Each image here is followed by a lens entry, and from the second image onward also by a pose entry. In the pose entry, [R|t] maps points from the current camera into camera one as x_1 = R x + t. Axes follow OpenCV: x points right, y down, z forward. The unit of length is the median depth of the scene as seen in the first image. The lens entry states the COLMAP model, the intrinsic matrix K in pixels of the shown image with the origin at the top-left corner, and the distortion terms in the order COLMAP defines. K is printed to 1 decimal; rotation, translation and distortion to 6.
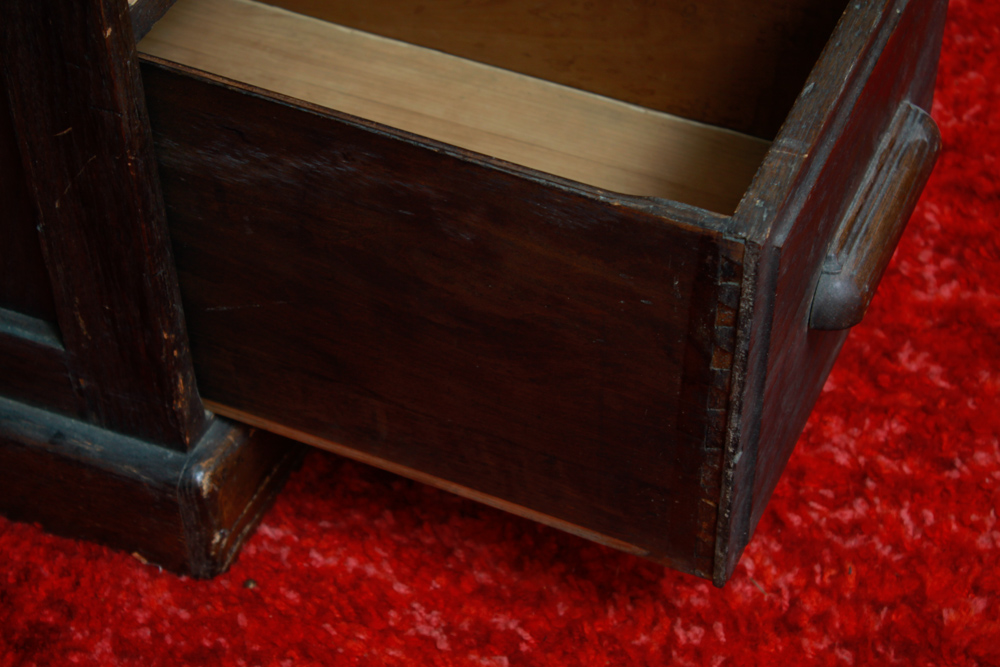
lens RADIAL K [[2326.8, 0, 499.0], [0, 2326.8, 332.6], [0, 0, 1]] dist [0.099445, 0.000000]
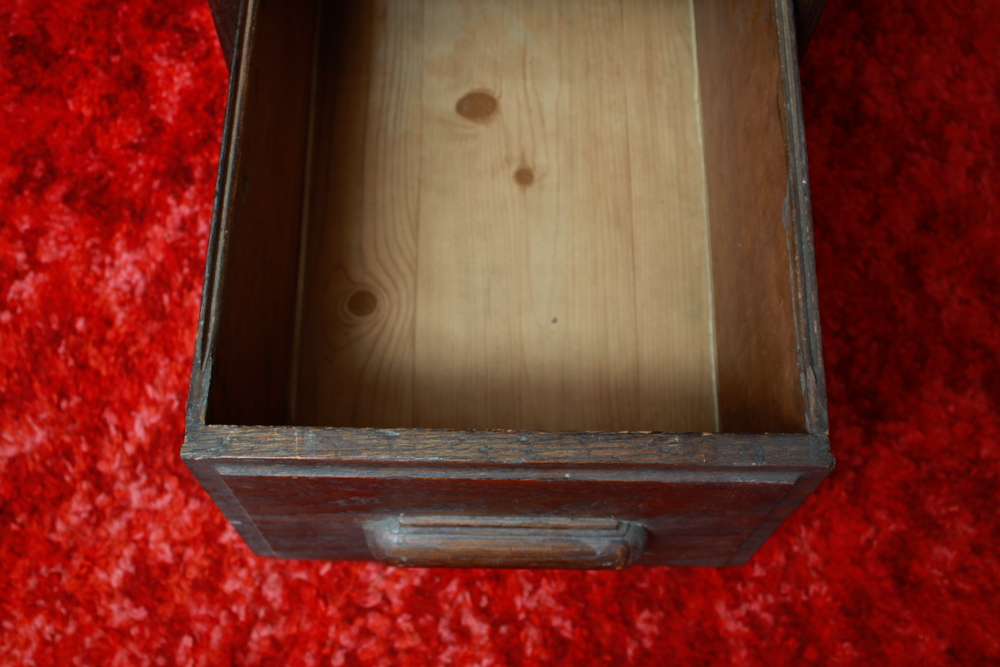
lens RADIAL K [[1230.3, 0, 503.6], [0, 1230.3, 339.7], [0, 0, 1]] dist [-0.049368, 0.000000]
pose [[0.392269, 0.856008, -0.336714, 0.264538], [-0.669398, 0.516715, 0.533771, -0.401625], [0.630897, 0.016013, 0.775701, 0.496830]]
